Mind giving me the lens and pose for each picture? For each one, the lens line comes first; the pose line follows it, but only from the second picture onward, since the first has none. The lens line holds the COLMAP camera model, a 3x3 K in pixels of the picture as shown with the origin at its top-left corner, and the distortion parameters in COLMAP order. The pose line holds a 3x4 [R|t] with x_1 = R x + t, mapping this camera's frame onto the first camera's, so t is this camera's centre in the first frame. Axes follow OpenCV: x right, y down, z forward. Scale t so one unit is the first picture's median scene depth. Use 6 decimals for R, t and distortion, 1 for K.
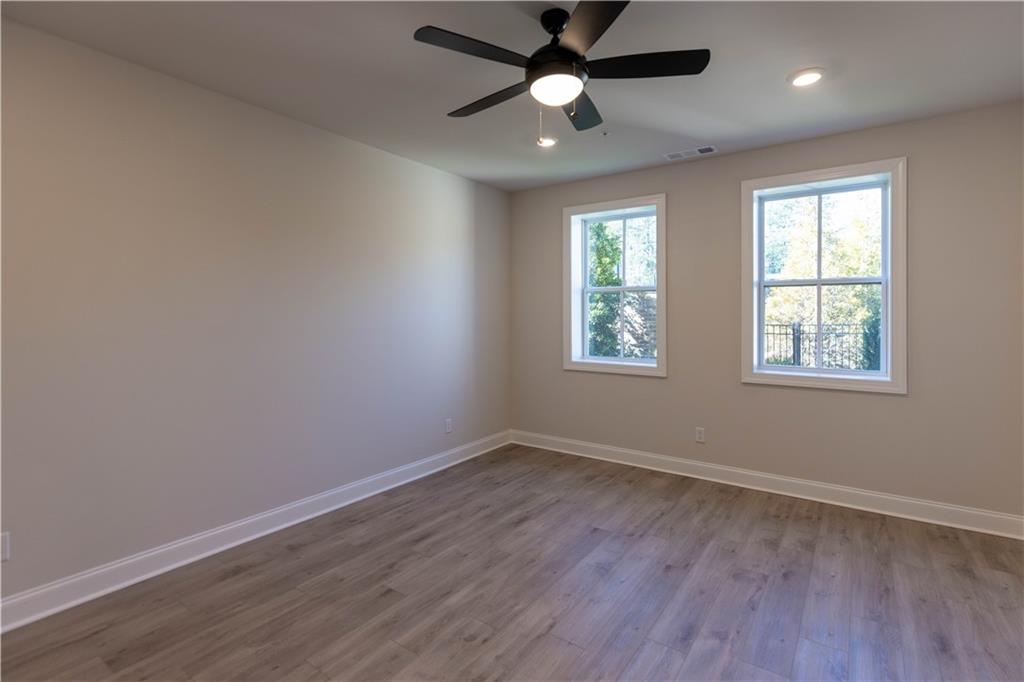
lens RADIAL K [[461.1, 0, 512.1], [0, 461.1, 327.6], [0, 0, 1]] dist [0.001155, -0.000033]
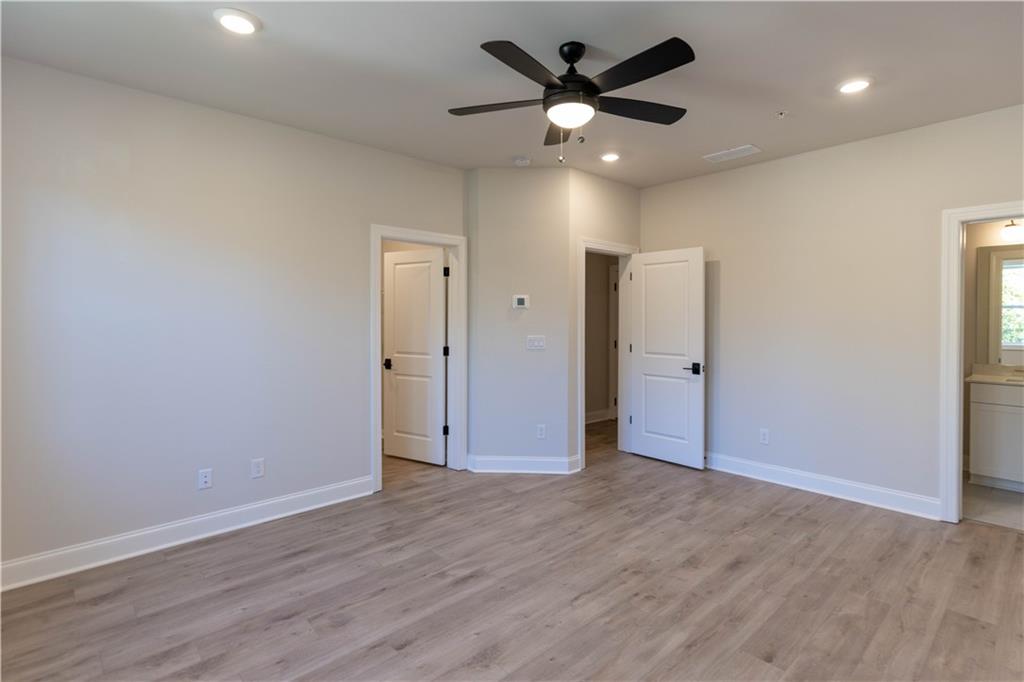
lens RADIAL K [[480.3, 0, 512.7], [0, 480.3, 312.5], [0, 0, 1]] dist [-0.000031, -0.000051]
pose [[-0.975758, 0.003955, 0.218817, -0.020280], [0.007489, 0.999855, 0.015324, -0.053886], [-0.218725, 0.016591, -0.975646, 2.085093]]
